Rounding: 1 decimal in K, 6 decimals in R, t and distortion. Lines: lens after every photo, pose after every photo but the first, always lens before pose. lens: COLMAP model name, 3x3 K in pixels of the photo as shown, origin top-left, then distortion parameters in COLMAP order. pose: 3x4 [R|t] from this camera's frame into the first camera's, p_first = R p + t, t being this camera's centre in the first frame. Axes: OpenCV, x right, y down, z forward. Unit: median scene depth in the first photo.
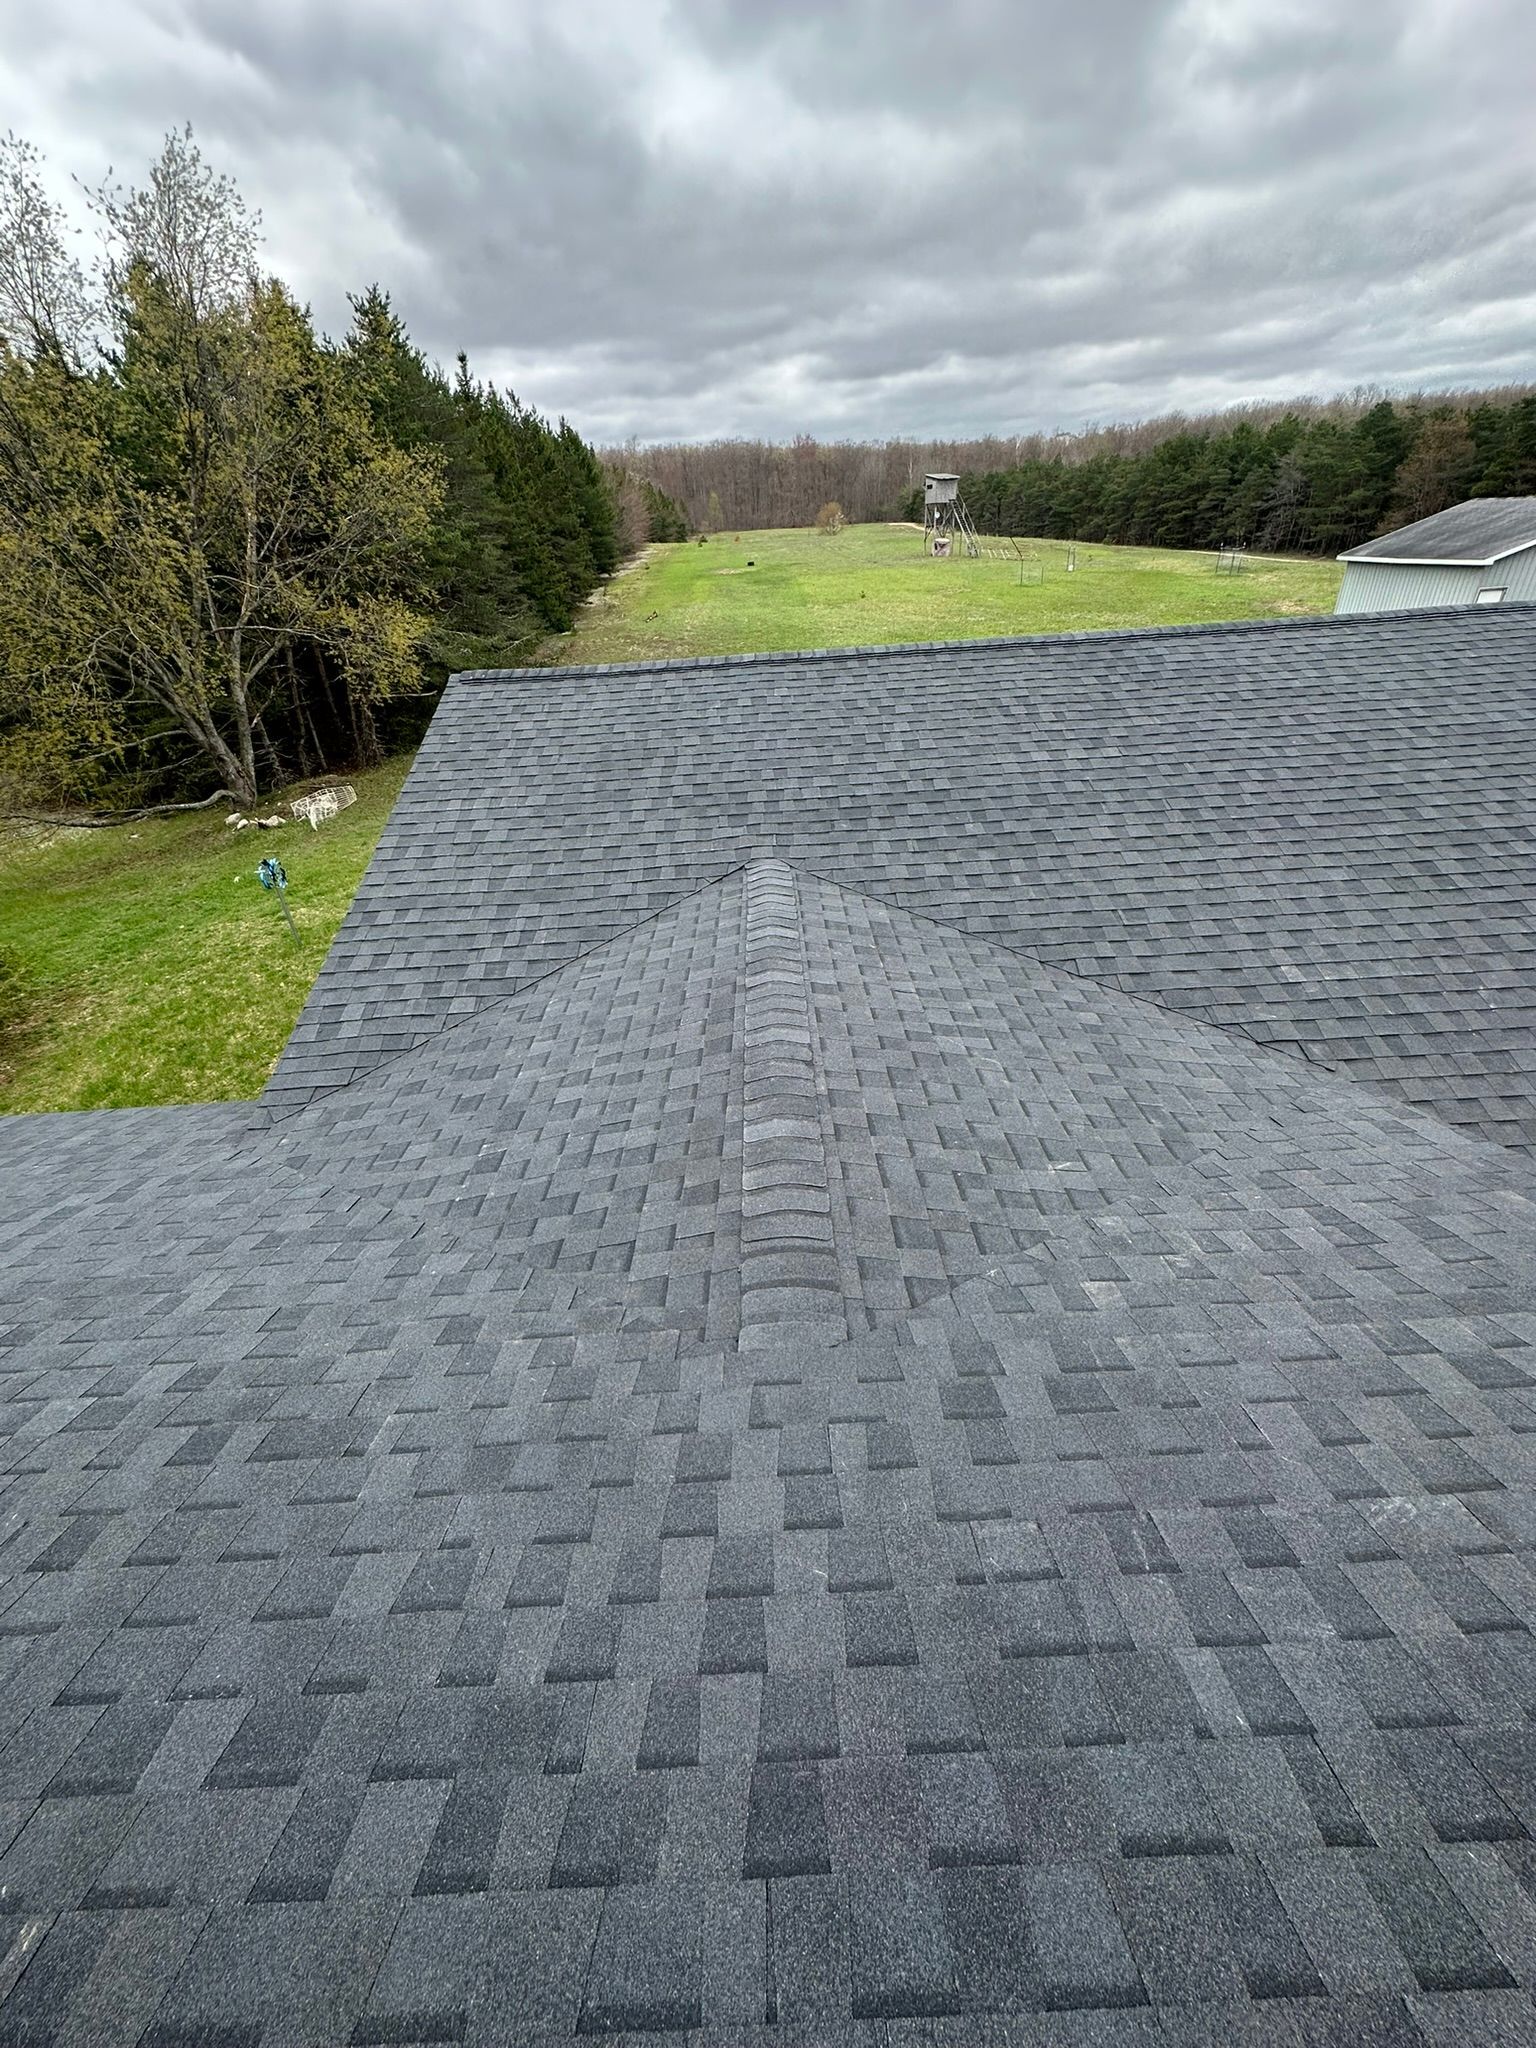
lens RADIAL K [[811.0, 0, 768.0], [0, 811.0, 1024.0], [0, 0, 1]] dist [-0.000350, -0.000818]
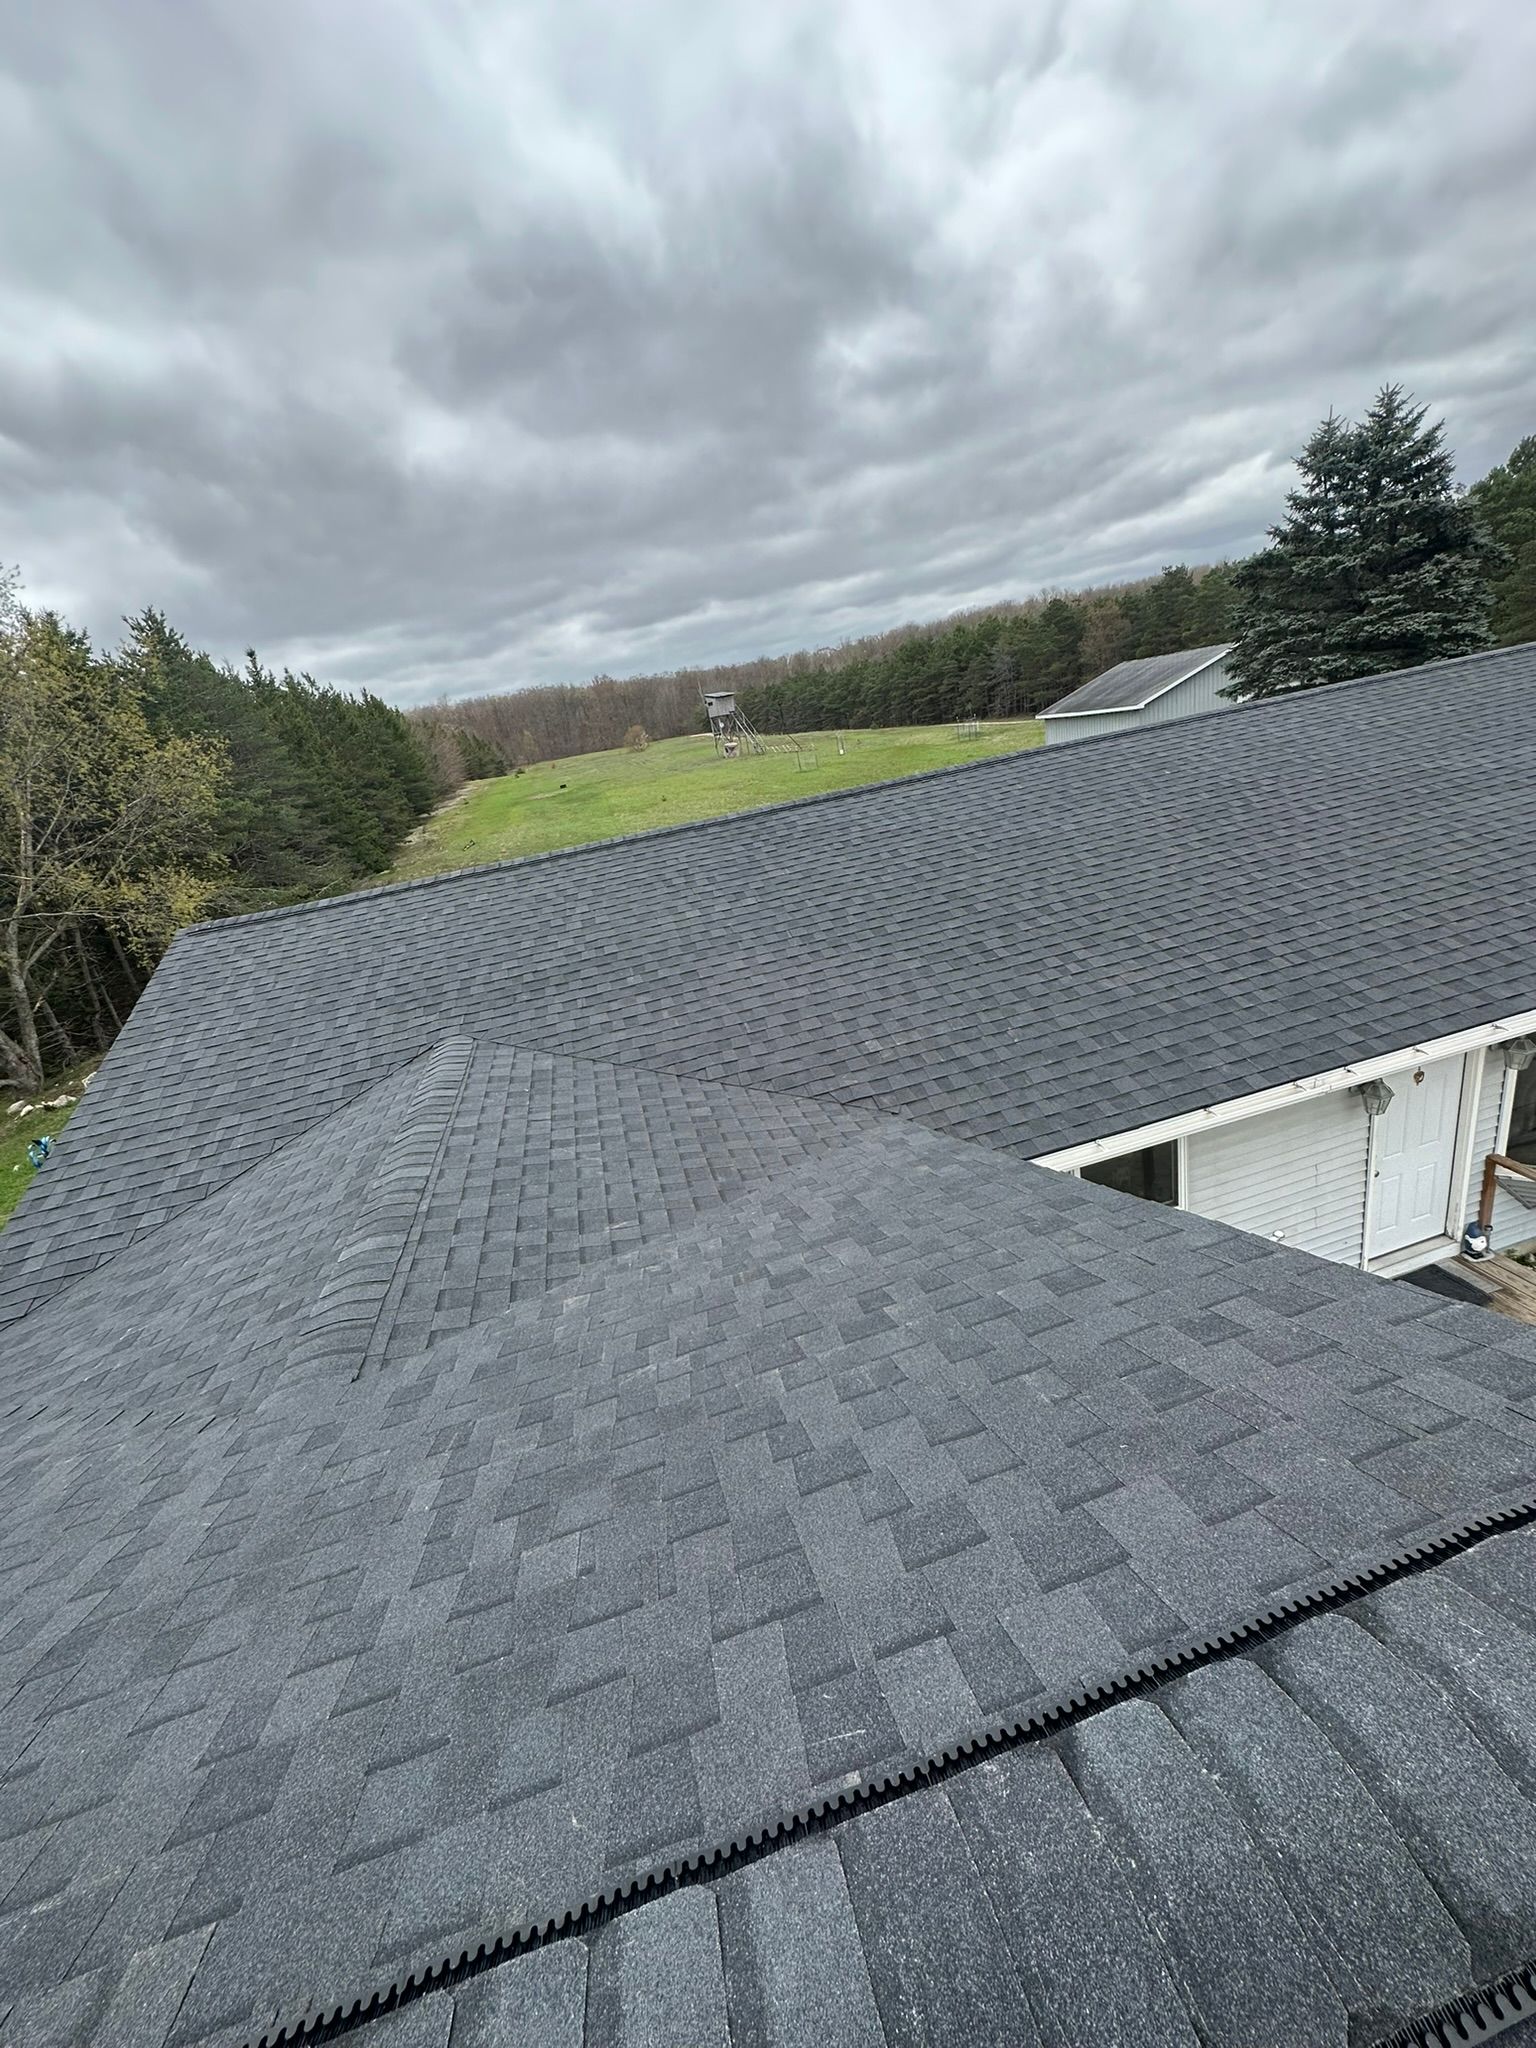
lens RADIAL K [[809.8, 0, 766.5], [0, 809.8, 1029.4], [0, 0, 1]] dist [-0.000060, 0.000103]
pose [[0.970927, -0.182791, 0.154561, 0.188307], [0.210690, 0.959048, -0.189306, 0.071743], [-0.113628, 0.216367, 0.969677, -0.119212]]
